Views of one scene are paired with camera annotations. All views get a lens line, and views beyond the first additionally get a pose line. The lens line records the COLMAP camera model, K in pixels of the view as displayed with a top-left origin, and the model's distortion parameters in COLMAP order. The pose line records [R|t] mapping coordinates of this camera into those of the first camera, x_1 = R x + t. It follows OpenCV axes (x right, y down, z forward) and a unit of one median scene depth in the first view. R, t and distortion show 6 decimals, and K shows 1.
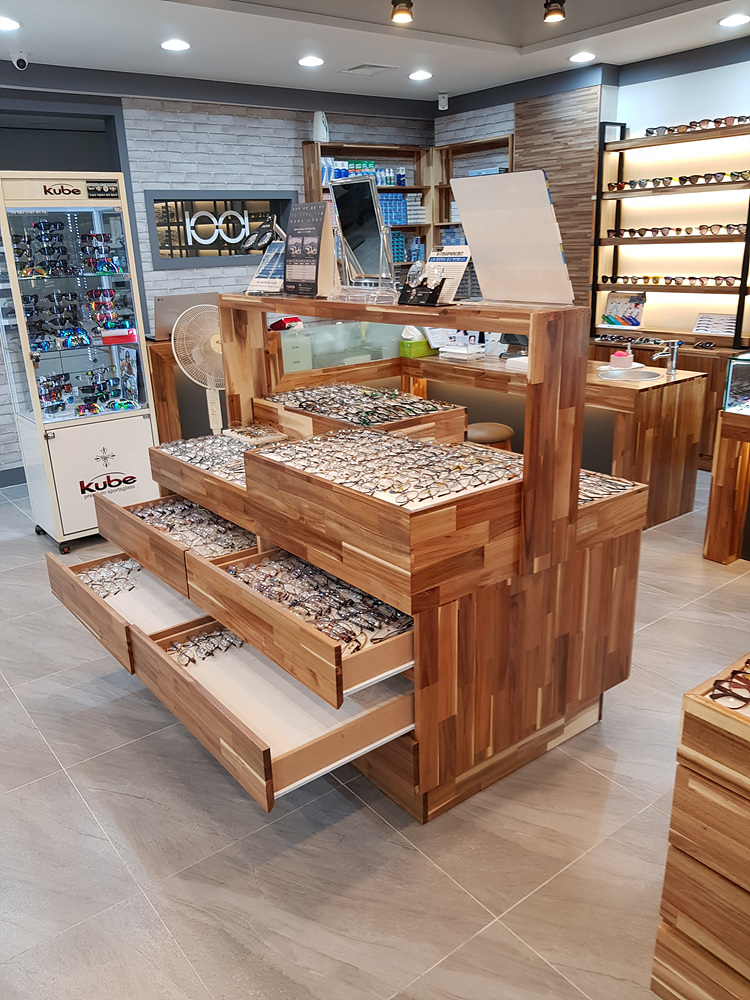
lens RADIAL K [[786.3, 0, 370.1], [0, 786.3, 509.0], [0, 0, 1]] dist [0.066869, -0.118948]
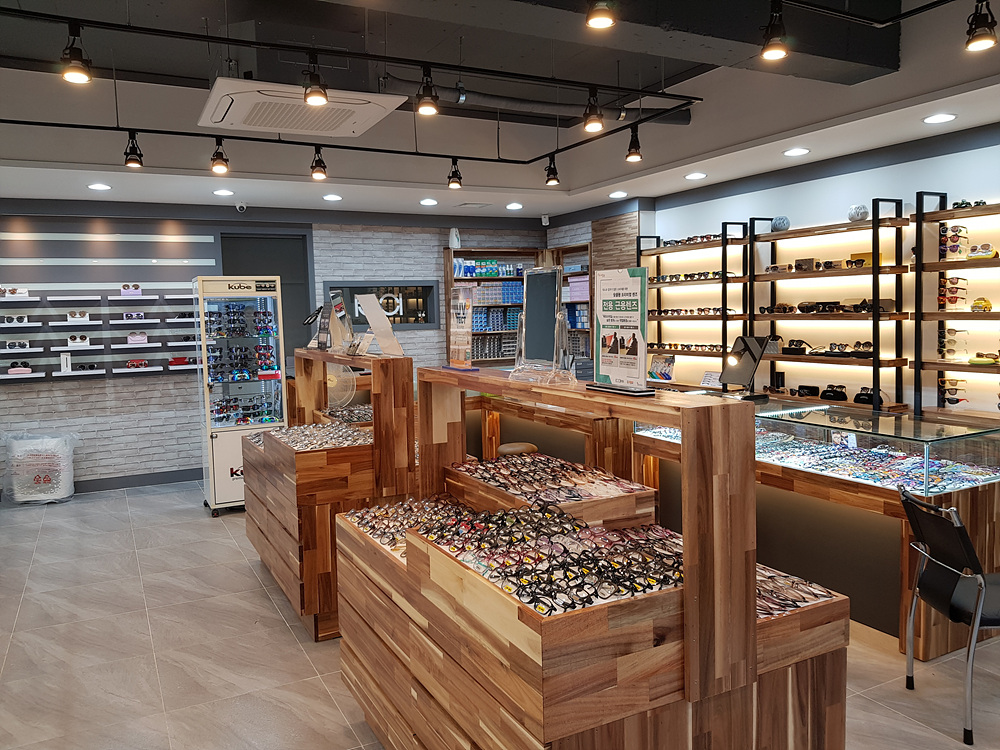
lens RADIAL K [[779.3, 0, 494.2], [0, 779.3, 370.0], [0, 0, 1]] dist [0.083654, -0.131186]
pose [[0.982946, 0.023482, -0.182389, 0.309716], [-0.067059, 0.969289, -0.236604, 0.082291], [0.171232, 0.244800, 0.954334, -0.301209]]
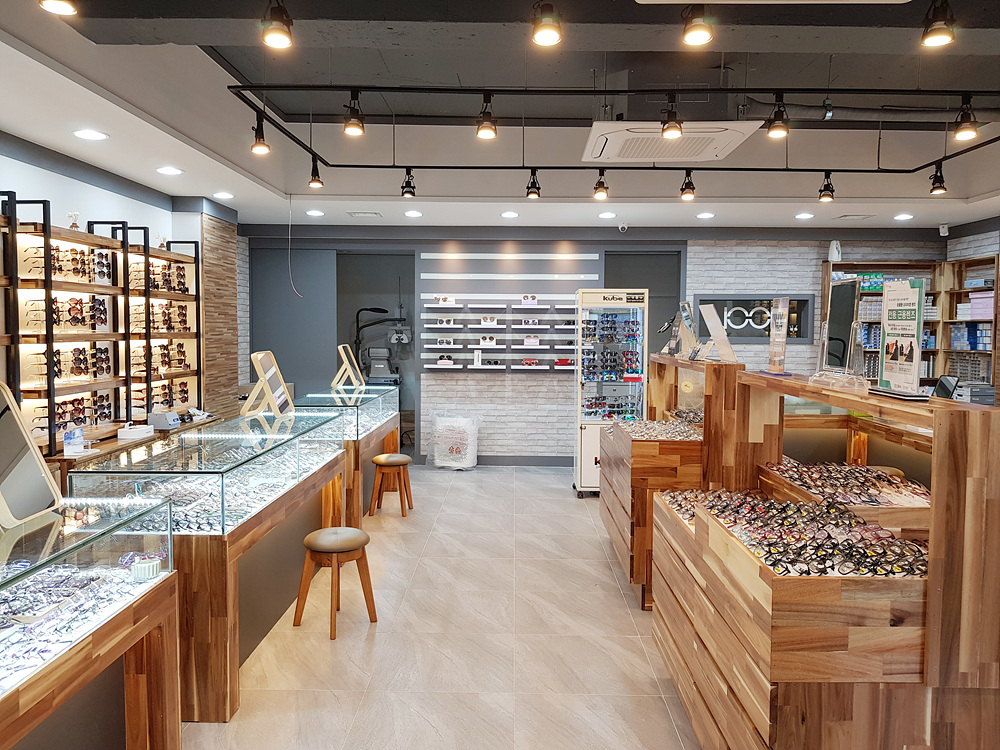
lens RADIAL K [[779.2, 0, 504.3], [0, 779.2, 366.8], [0, 0, 1]] dist [0.073847, -0.121393]
pose [[0.785288, 0.072160, -0.614911, 0.393611], [-0.232642, 0.954794, -0.185057, 0.107050], [0.573760, 0.288377, 0.766576, -0.359048]]
